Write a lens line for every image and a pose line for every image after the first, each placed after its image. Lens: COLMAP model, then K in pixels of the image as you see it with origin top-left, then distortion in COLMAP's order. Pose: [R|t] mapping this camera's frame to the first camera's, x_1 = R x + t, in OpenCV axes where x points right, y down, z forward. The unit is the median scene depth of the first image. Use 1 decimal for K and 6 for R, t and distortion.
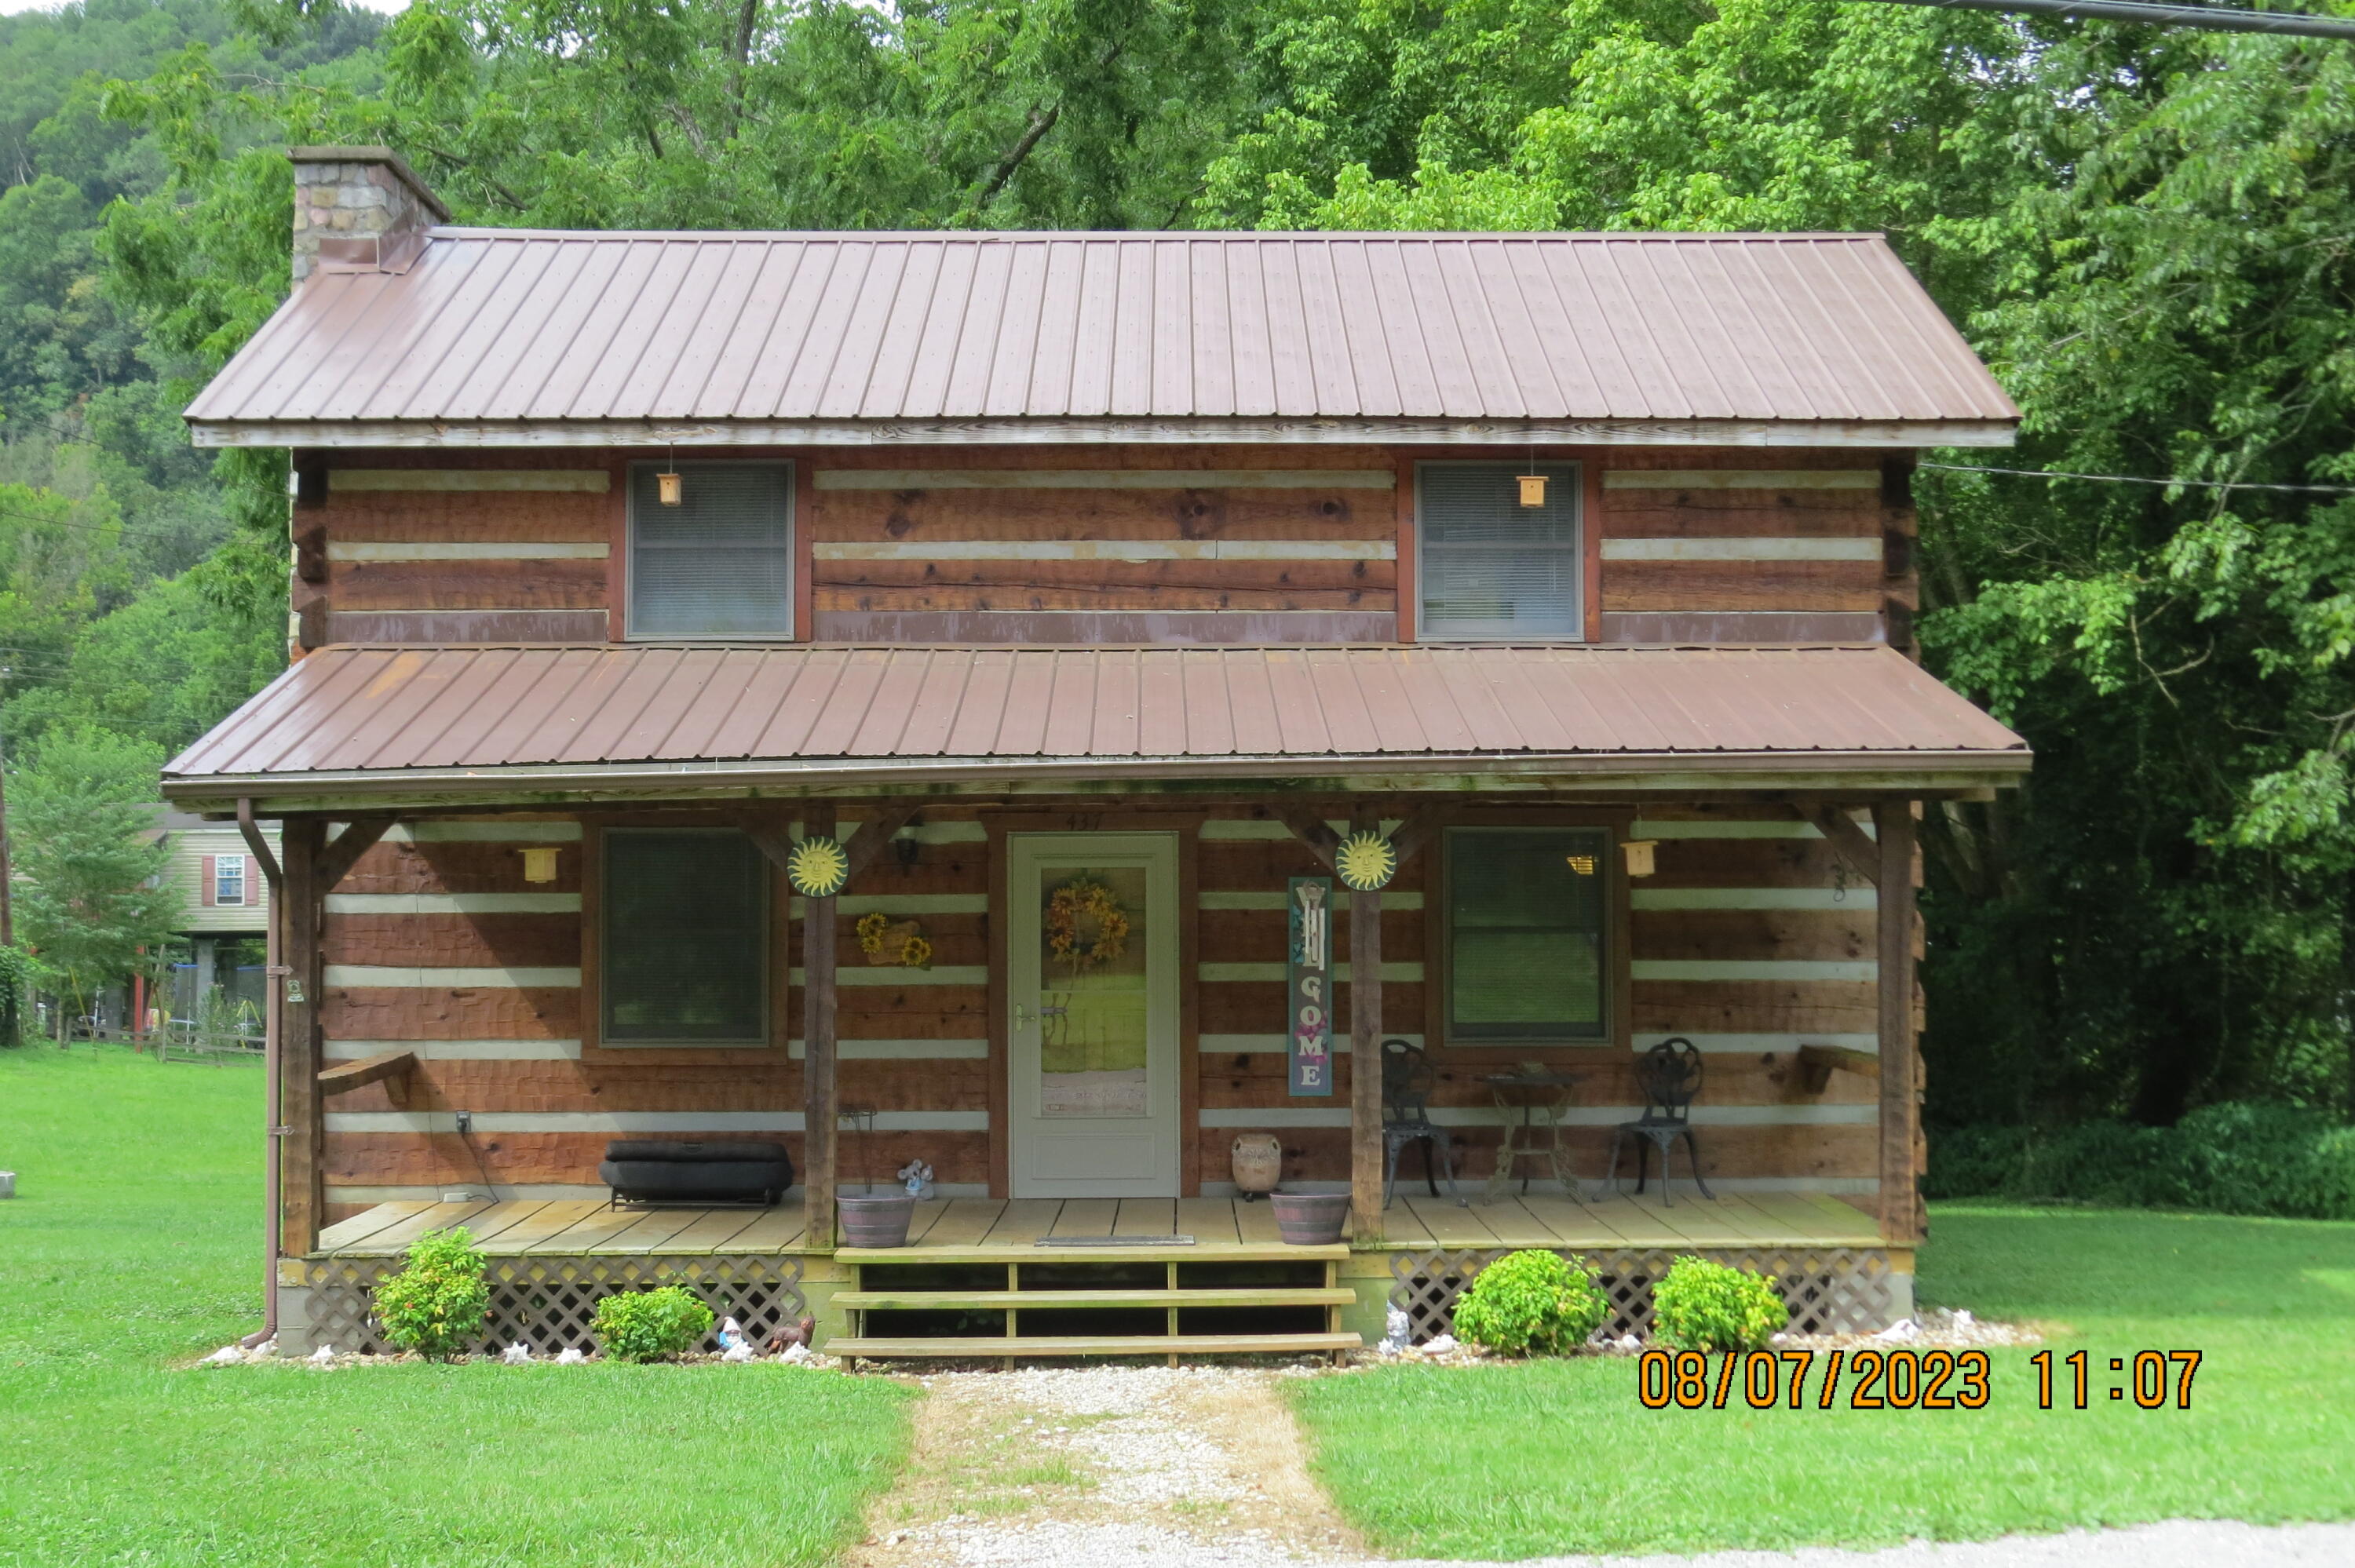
lens RADIAL K [[3168.7, 0, 1186.1], [0, 3168.7, 776.4], [0, 0, 1]] dist [-0.081069, 0.115405]
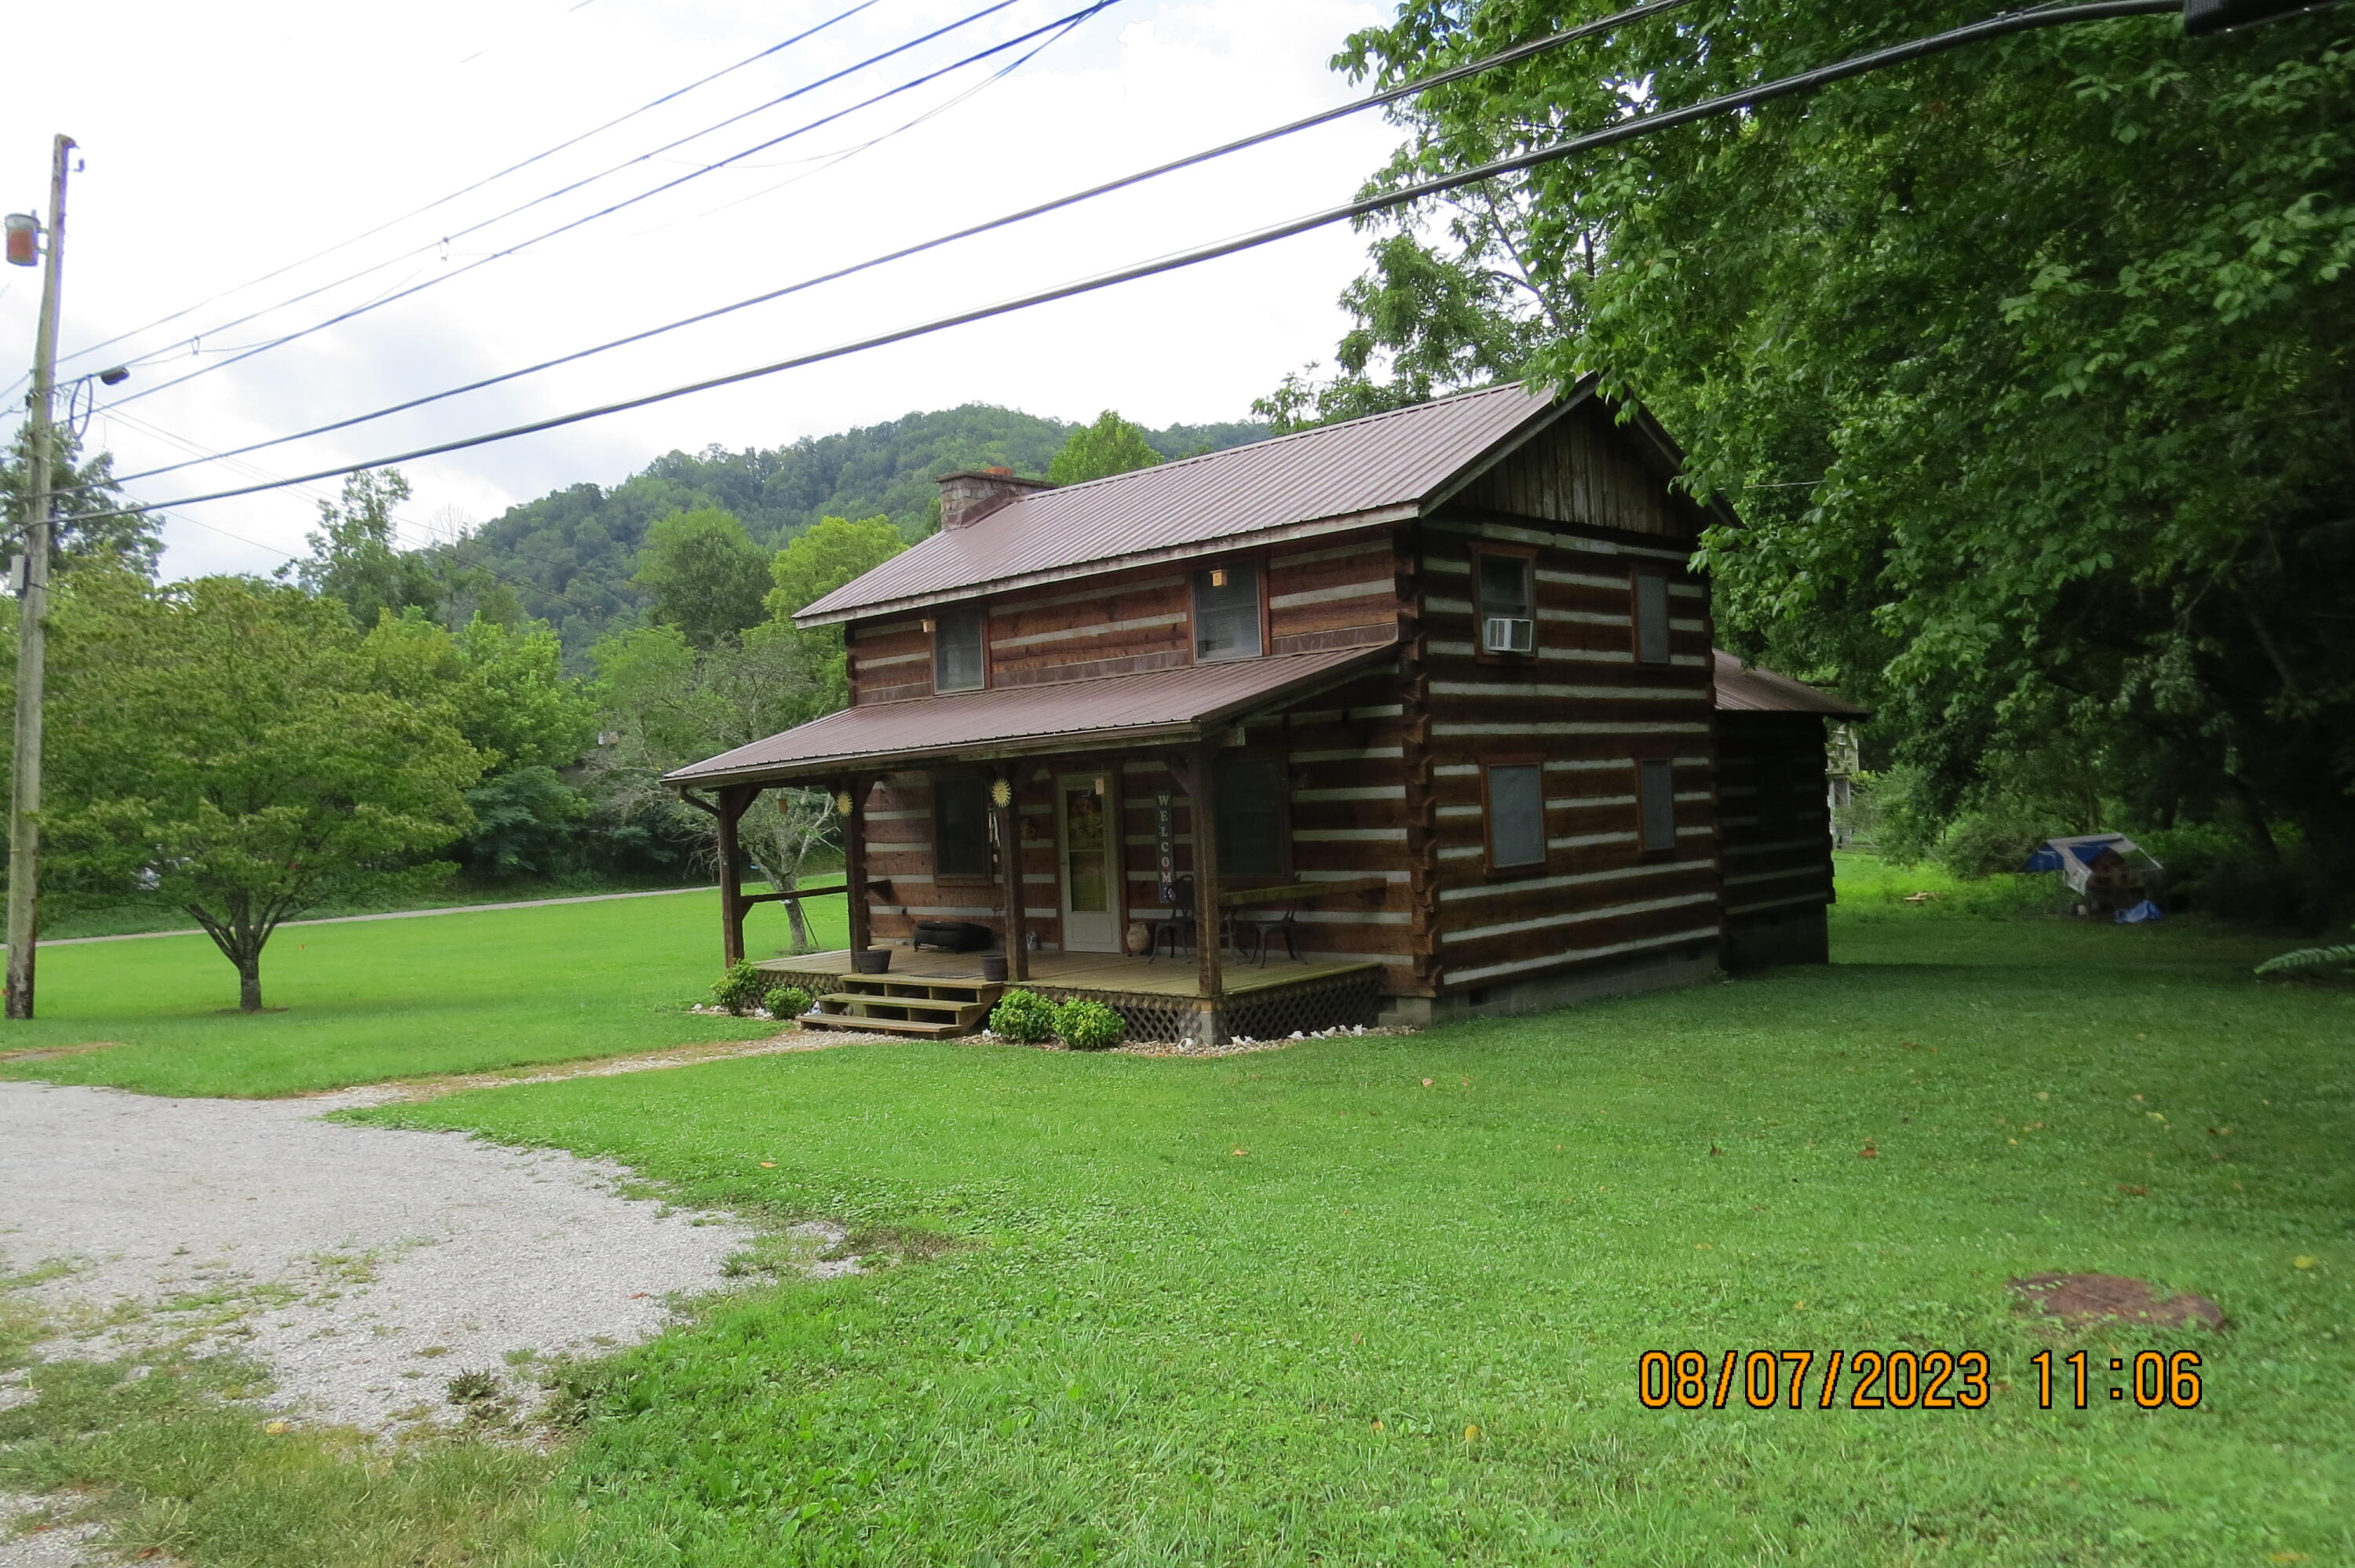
lens RADIAL K [[1700.2, 0, 1172.6], [0, 1700.2, 780.2], [0, 0, 1]] dist [-0.029390, 0.006935]
pose [[0.712520, -0.038938, -0.700571, 0.775018], [0.079276, 0.996533, 0.025240, -0.000173], [0.697159, -0.073522, 0.713136, 0.264109]]
